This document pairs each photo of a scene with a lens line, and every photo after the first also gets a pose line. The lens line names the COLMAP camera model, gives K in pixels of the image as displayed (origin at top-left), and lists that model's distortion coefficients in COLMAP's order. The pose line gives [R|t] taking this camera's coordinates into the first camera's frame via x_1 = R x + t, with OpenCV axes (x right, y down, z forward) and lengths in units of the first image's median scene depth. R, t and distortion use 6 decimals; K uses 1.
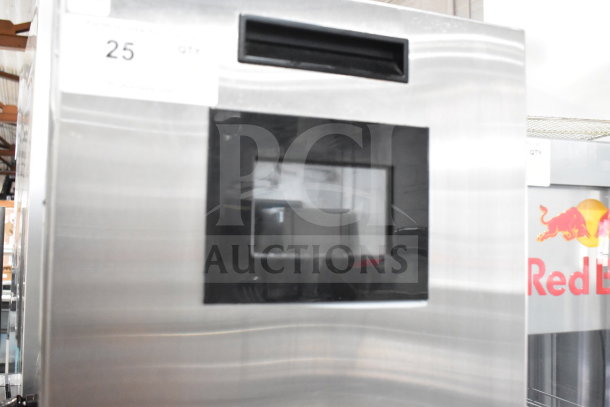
lens RADIAL K [[624.5, 0, 304.1], [0, 624.5, 200.2], [0, 0, 1]] dist [-0.038767, 0.000000]
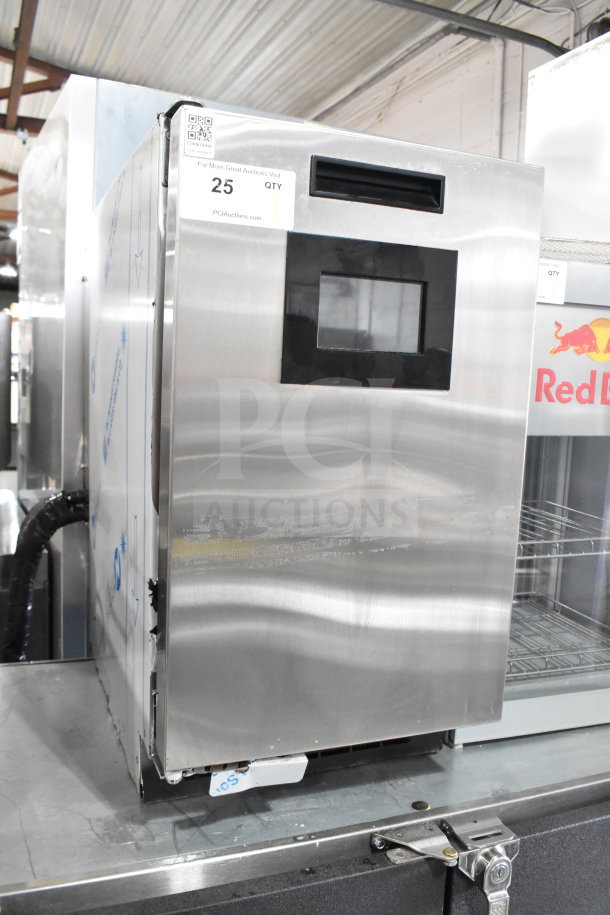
lens RADIAL K [[770.8, 0, 301.7], [0, 770.8, 463.9], [0, 0, 1]] dist [-0.052804, -0.002026]
pose [[0.999595, 0.028380, -0.001977, -0.070735], [-0.027519, 0.982224, 0.185685, 0.017933], [0.007212, -0.185555, 0.982607, -0.433342]]
